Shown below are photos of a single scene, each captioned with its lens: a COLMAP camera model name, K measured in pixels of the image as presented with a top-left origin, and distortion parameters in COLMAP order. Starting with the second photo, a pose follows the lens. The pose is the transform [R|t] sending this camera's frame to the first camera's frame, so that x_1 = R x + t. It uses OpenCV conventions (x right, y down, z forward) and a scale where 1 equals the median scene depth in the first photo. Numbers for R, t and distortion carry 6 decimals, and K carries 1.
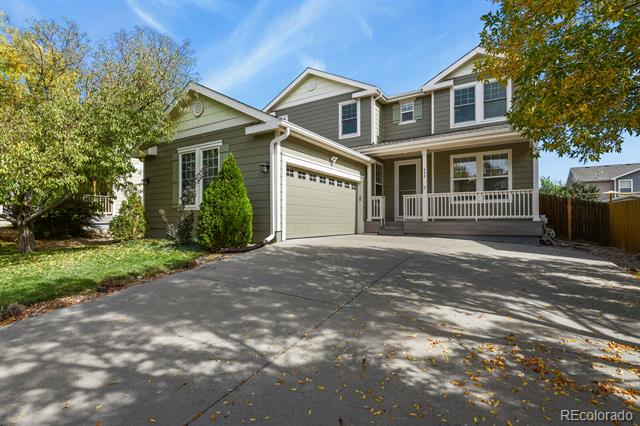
lens RADIAL K [[312.2, 0, 333.3], [0, 312.2, 213.4], [0, 0, 1]] dist [-0.012078, -0.002046]
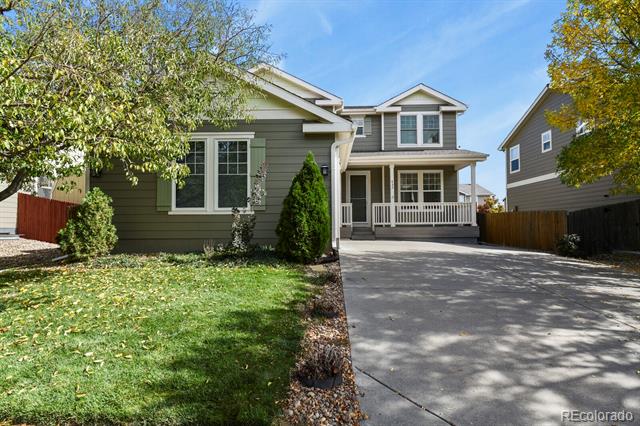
lens RADIAL K [[312.2, 0, 330.5], [0, 312.2, 216.3], [0, 0, 1]] dist [-0.012078, -0.002046]
pose [[0.860025, 0.010990, 0.510134, -0.524478], [-0.007330, 0.999931, -0.009185, -0.001082], [-0.510200, 0.004161, 0.860046, 0.144850]]
